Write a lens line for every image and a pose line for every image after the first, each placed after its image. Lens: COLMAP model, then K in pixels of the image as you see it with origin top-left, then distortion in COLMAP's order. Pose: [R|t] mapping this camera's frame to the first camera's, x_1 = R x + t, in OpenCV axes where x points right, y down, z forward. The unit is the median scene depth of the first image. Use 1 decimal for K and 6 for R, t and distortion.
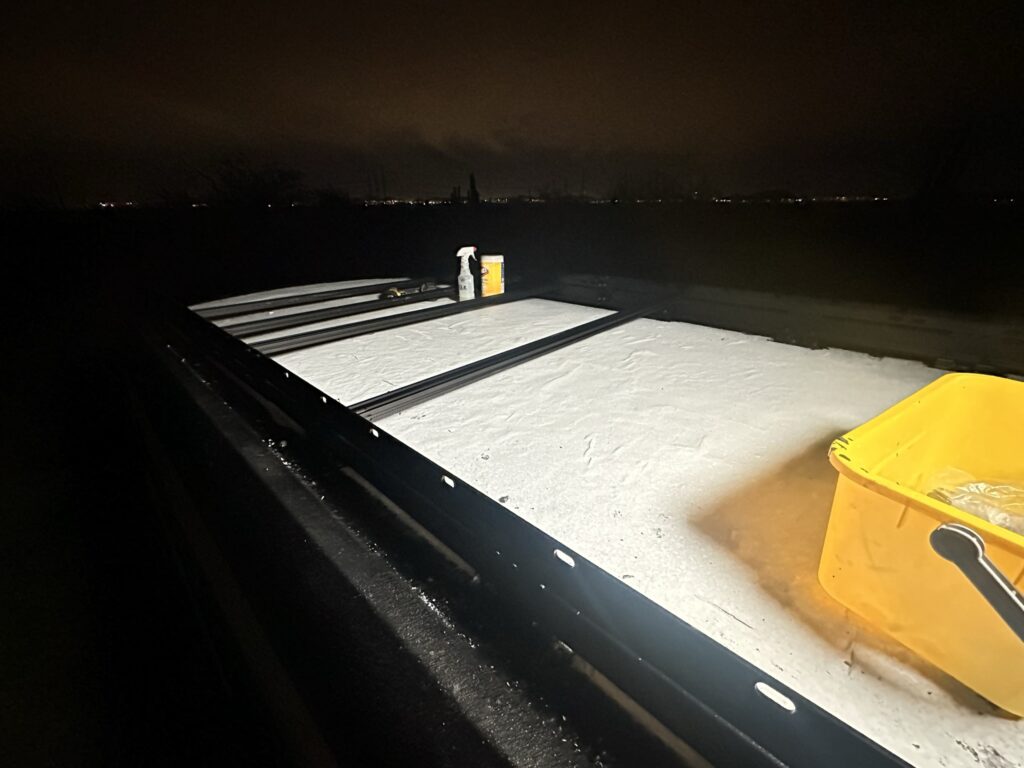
lens RADIAL K [[411.2, 0, 516.1], [0, 411.2, 383.9], [0, 0, 1]] dist [-0.000643, -0.001167]
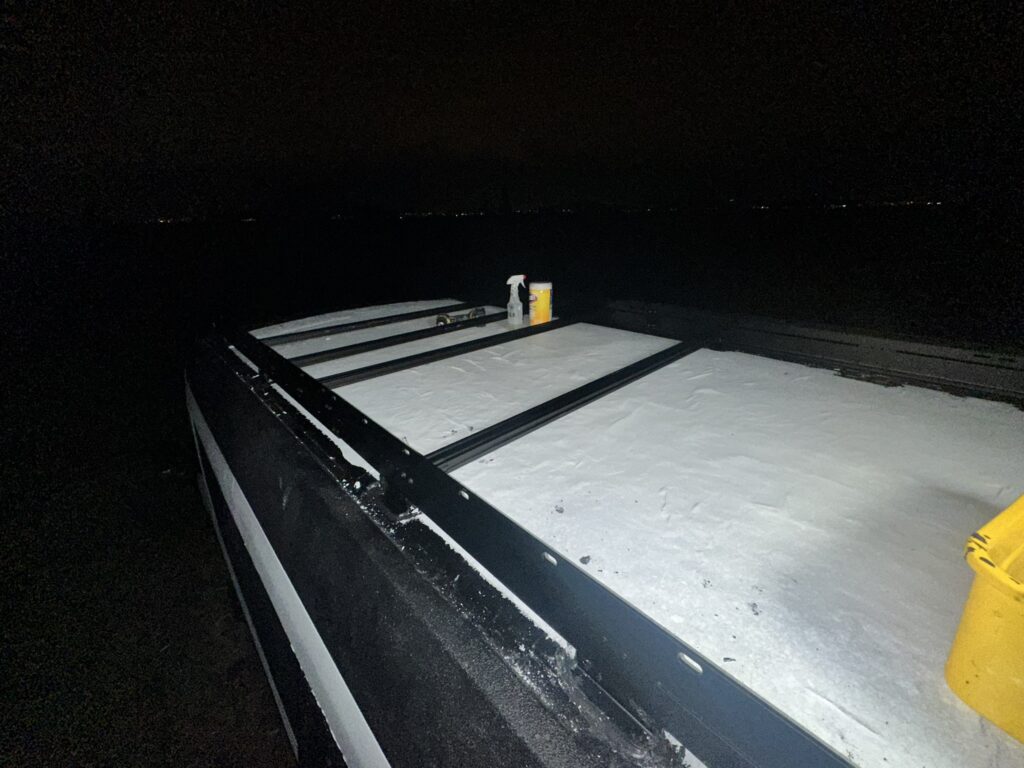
lens RADIAL K [[411.2, 0, 511.7], [0, 411.2, 381.3], [0, 0, 1]] dist [-0.000643, -0.001167]
pose [[0.997476, 0.011599, -0.070057, -0.114940], [-0.012928, 0.999744, -0.018554, -0.104516], [0.069823, 0.019413, 0.997370, -0.008422]]
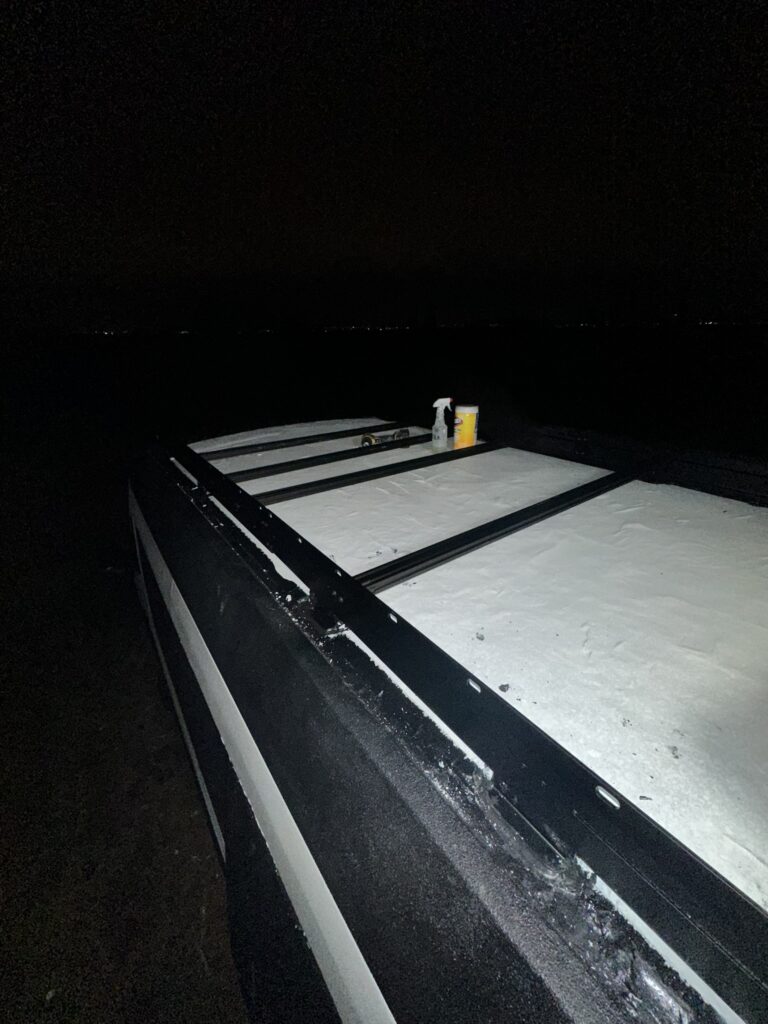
lens RADIAL K [[411.2, 0, 385.7], [0, 411.2, 509.4], [0, 0, 1]] dist [-0.000643, -0.001167]
pose [[0.983832, 0.063170, -0.167585, -0.143589], [-0.061222, 0.997983, 0.016771, -0.133109], [0.168306, -0.006240, 0.985715, -0.051144]]
